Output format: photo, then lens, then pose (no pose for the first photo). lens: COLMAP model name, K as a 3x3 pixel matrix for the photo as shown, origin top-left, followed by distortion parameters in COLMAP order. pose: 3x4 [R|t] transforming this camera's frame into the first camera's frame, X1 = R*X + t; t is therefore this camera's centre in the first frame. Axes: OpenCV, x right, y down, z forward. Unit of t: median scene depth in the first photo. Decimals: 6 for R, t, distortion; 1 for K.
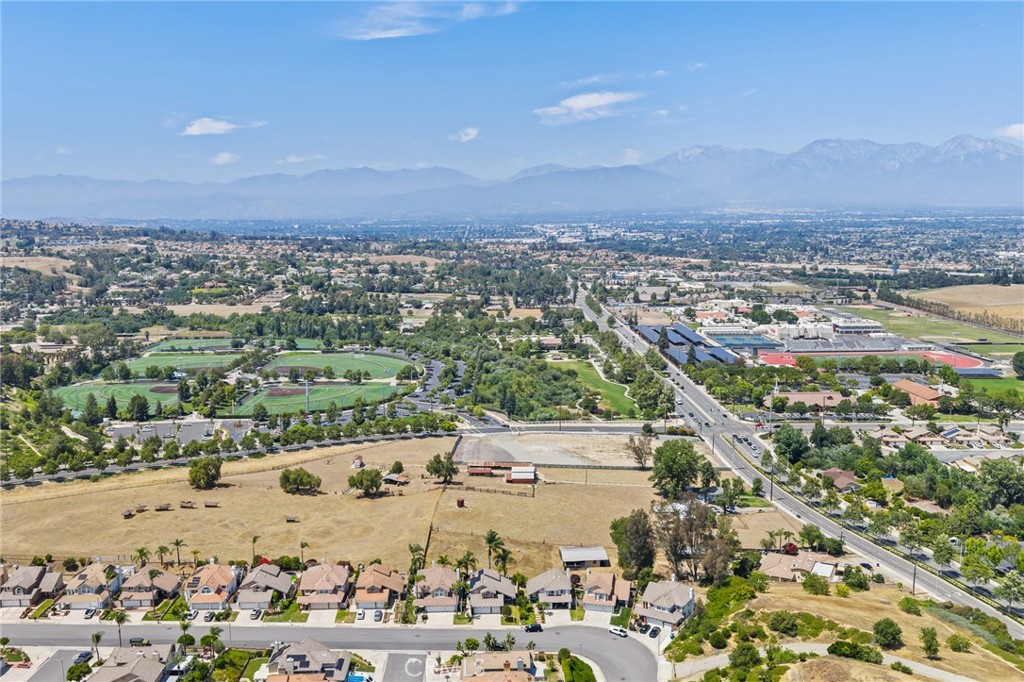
lens RADIAL K [[880.8, 0, 512.0], [0, 880.8, 341.0], [0, 0, 1]] dist [0.002241, -0.000645]
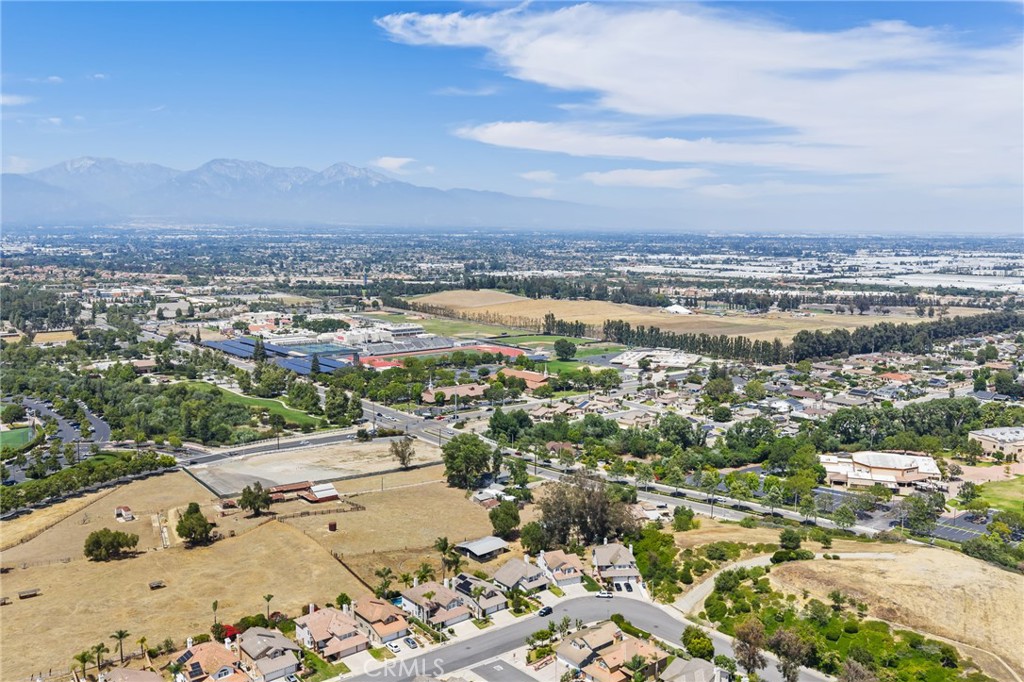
lens RADIAL K [[844.5, 0, 512.0], [0, 844.5, 341.0], [0, 0, 1]] dist [-0.002047, -0.011707]
pose [[0.788977, -0.067789, 0.610671, -0.273274], [0.075367, 0.997067, 0.013309, -0.009172], [-0.609782, 0.035524, 0.791772, 0.087146]]
